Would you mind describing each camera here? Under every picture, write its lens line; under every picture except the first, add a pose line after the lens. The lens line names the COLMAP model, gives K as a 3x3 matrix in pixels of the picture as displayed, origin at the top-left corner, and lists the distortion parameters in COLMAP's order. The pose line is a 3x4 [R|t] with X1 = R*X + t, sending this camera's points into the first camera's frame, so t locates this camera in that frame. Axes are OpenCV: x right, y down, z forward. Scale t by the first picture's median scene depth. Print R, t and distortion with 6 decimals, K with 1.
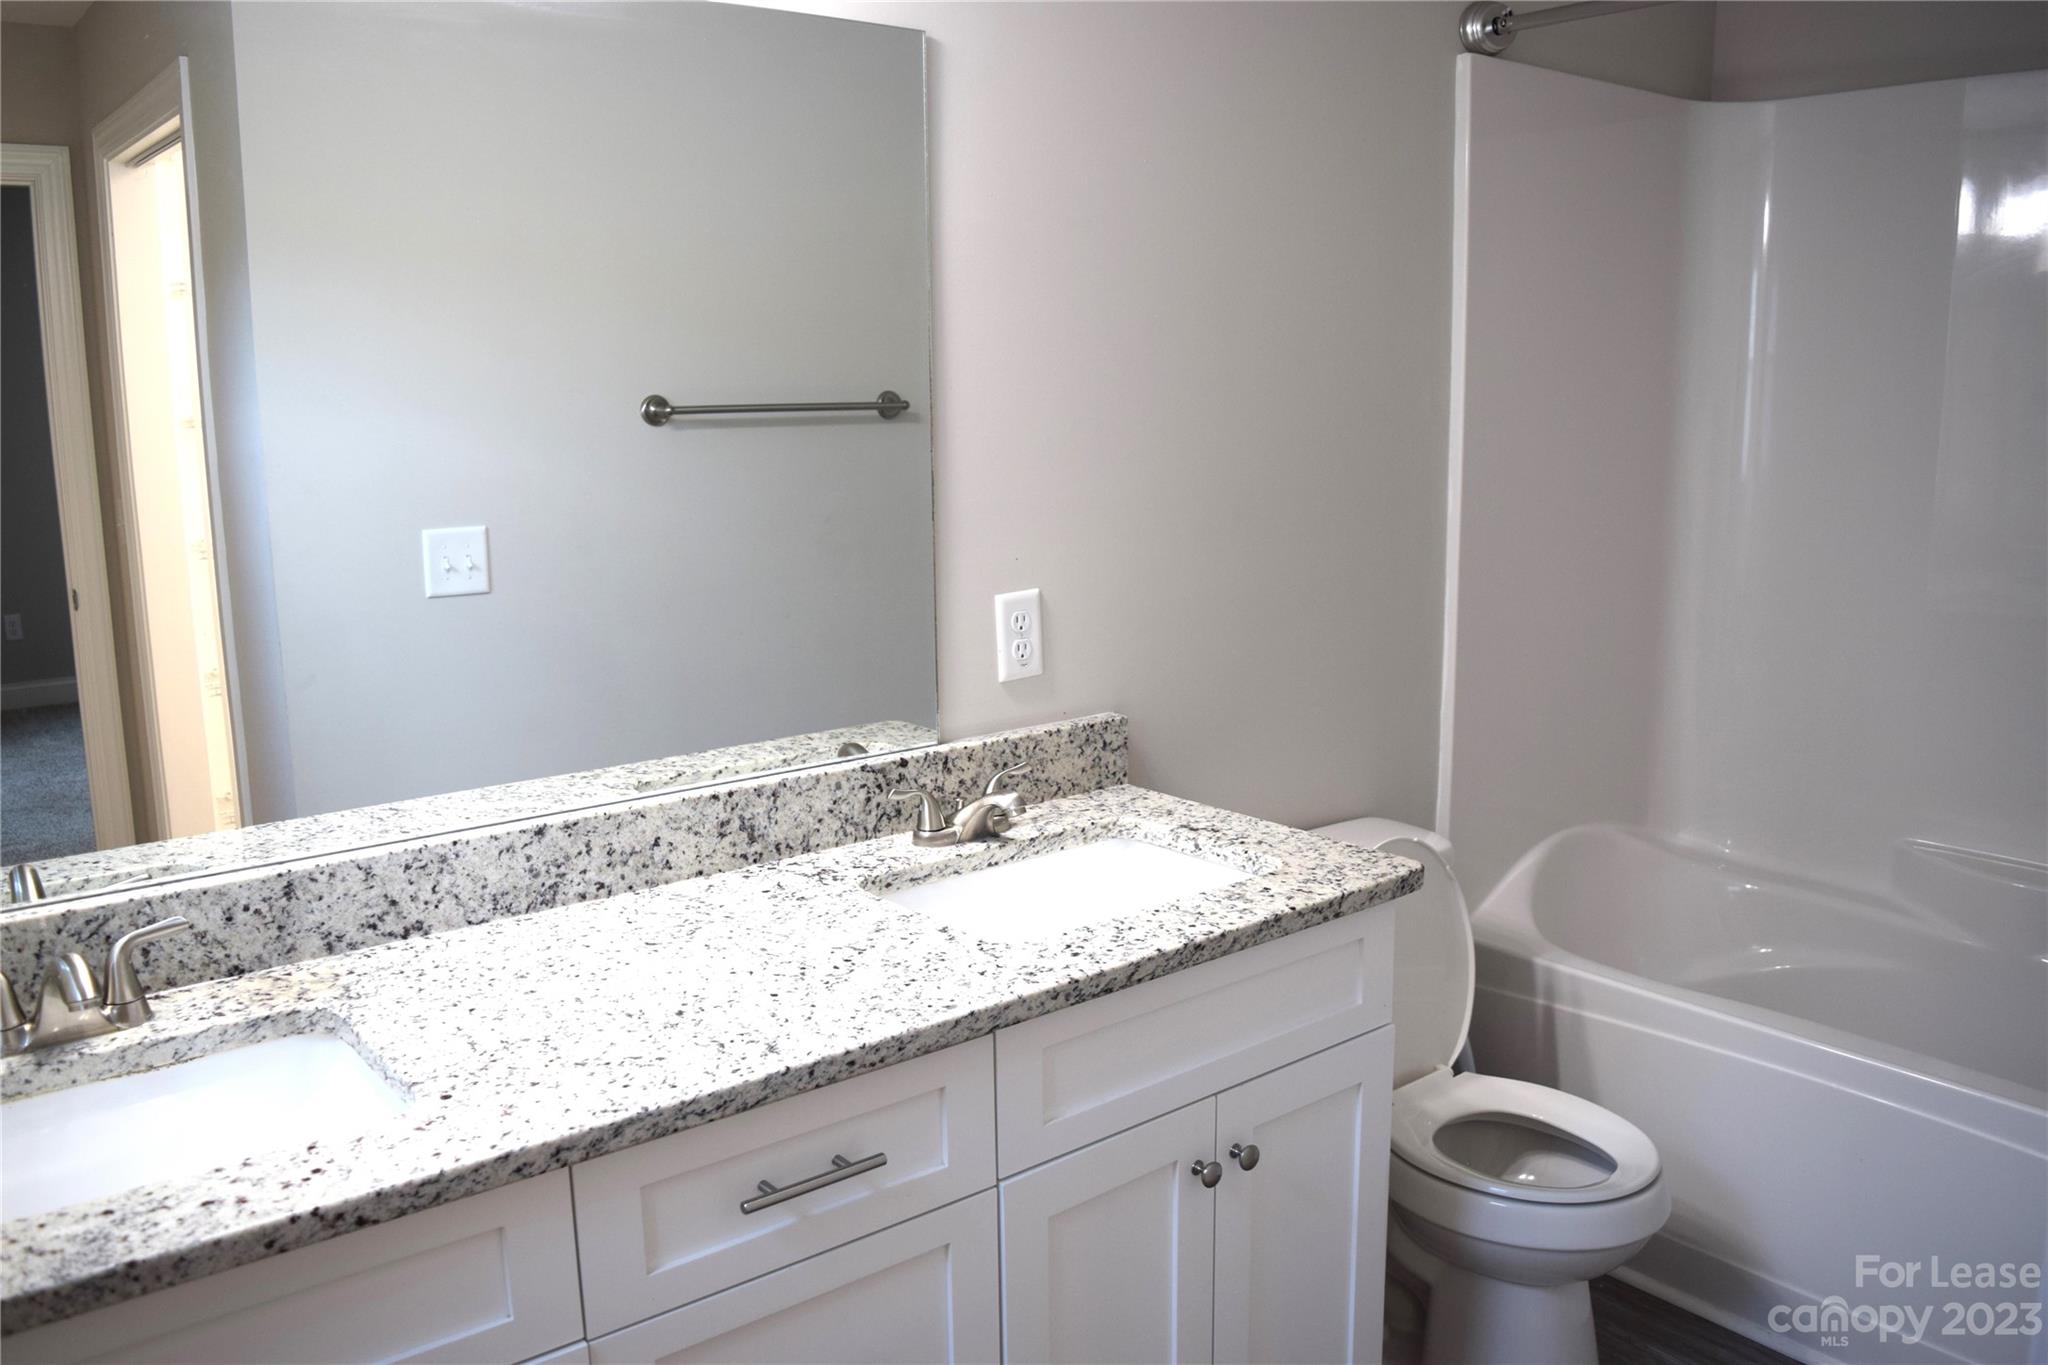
lens RADIAL K [[1611.6, 0, 1017.1], [0, 1611.6, 678.4], [0, 0, 1]] dist [-0.097660, 0.023809]
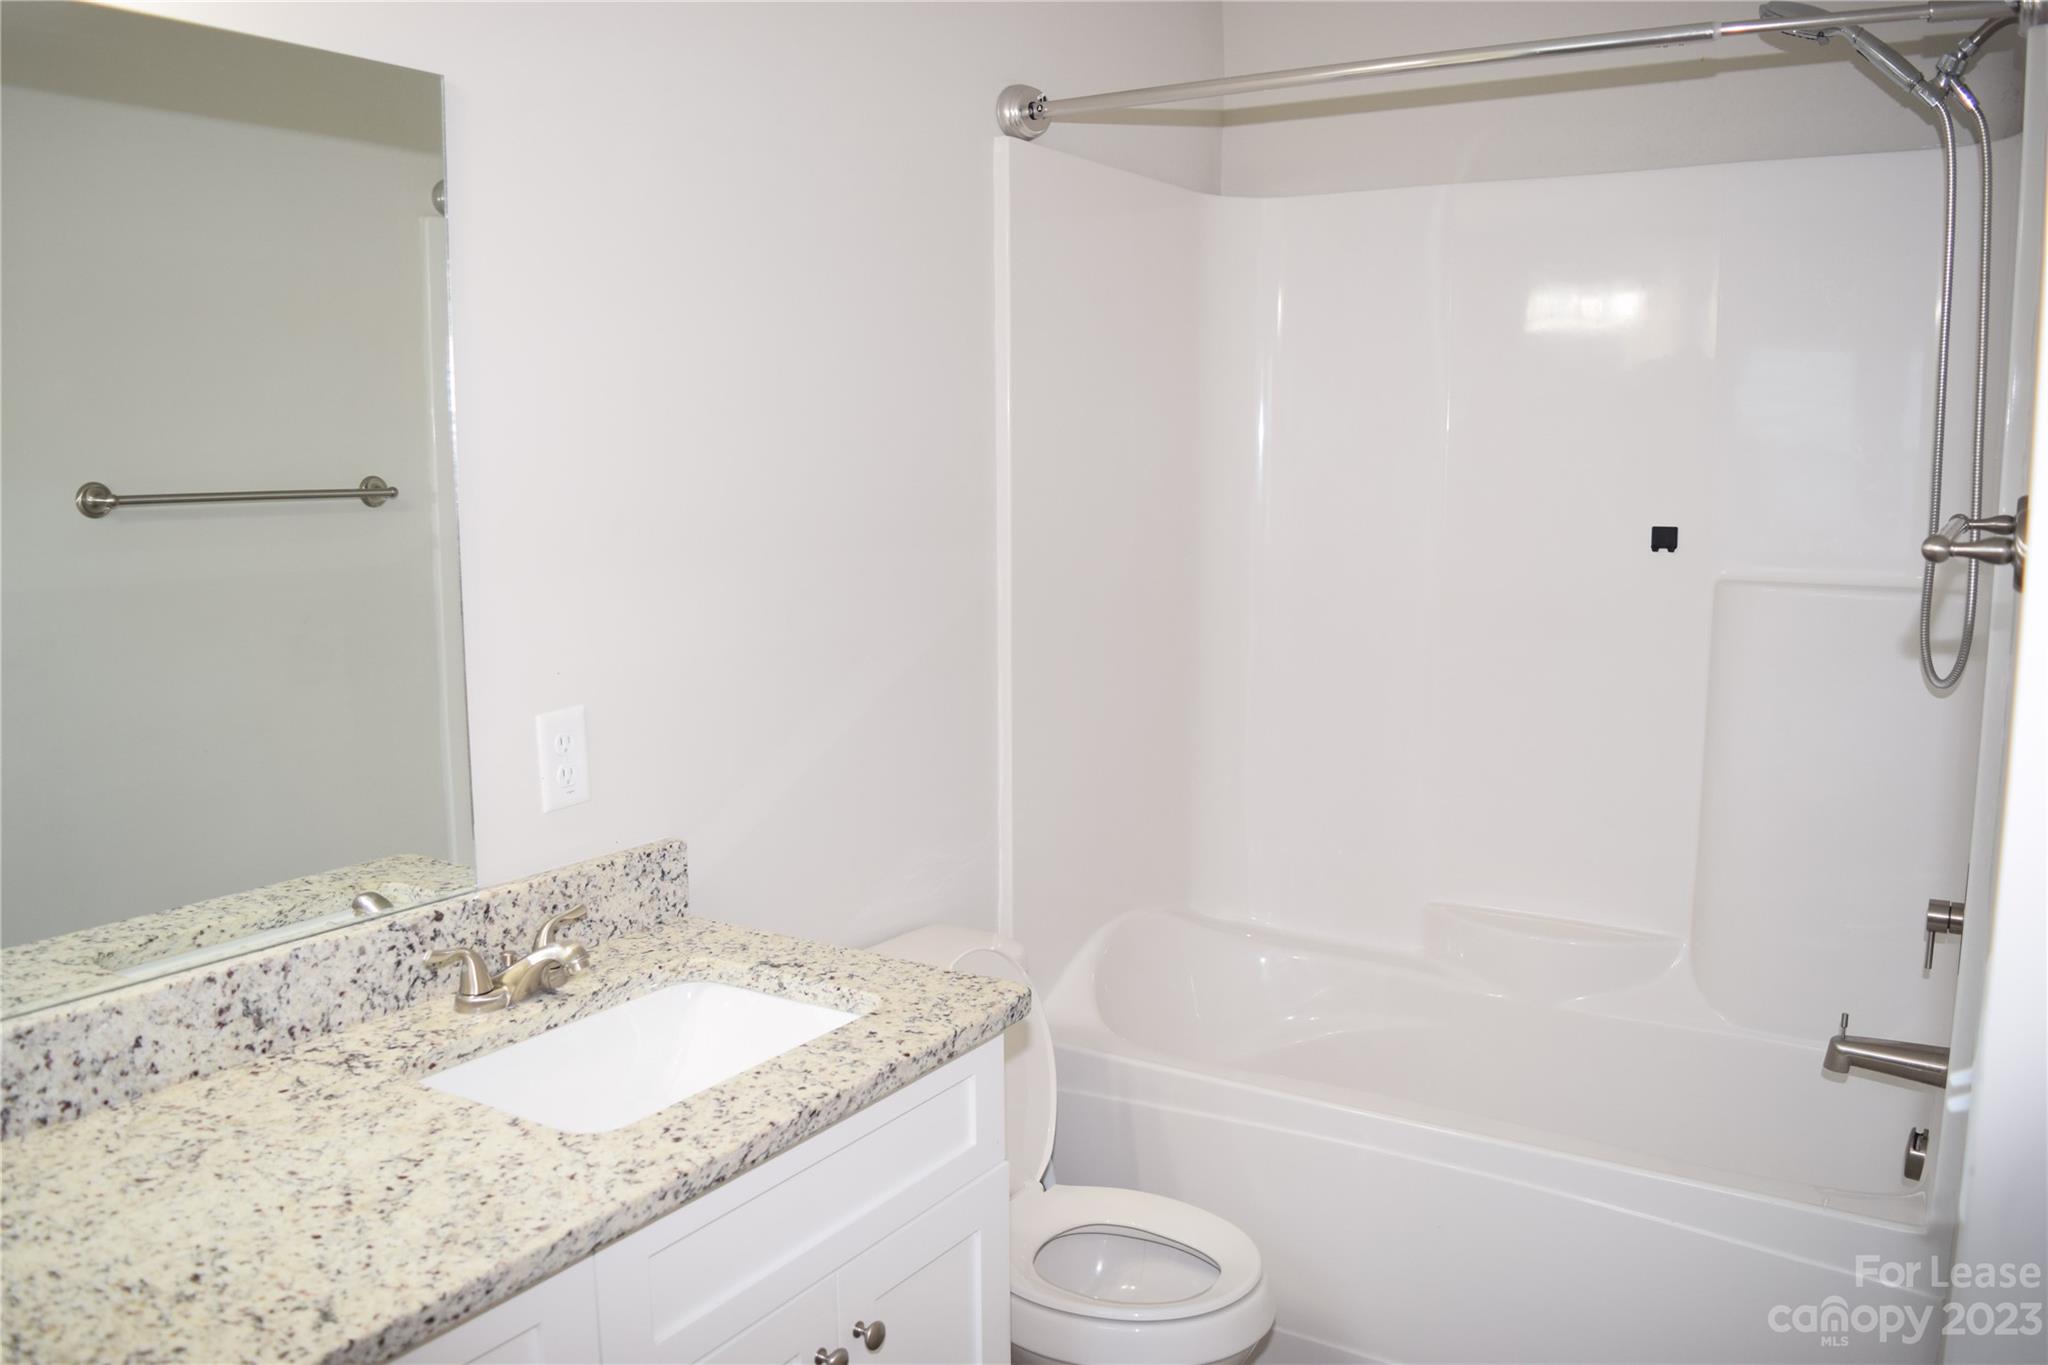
lens RADIAL K [[1611.6, 0, 1017.1], [0, 1611.6, 678.4], [0, 0, 1]] dist [-0.097660, 0.023809]
pose [[0.947681, -0.033977, 0.317406, -0.047505], [0.048249, 0.998142, -0.037210, -0.031219], [-0.315552, 0.050578, 0.947559, 0.103237]]
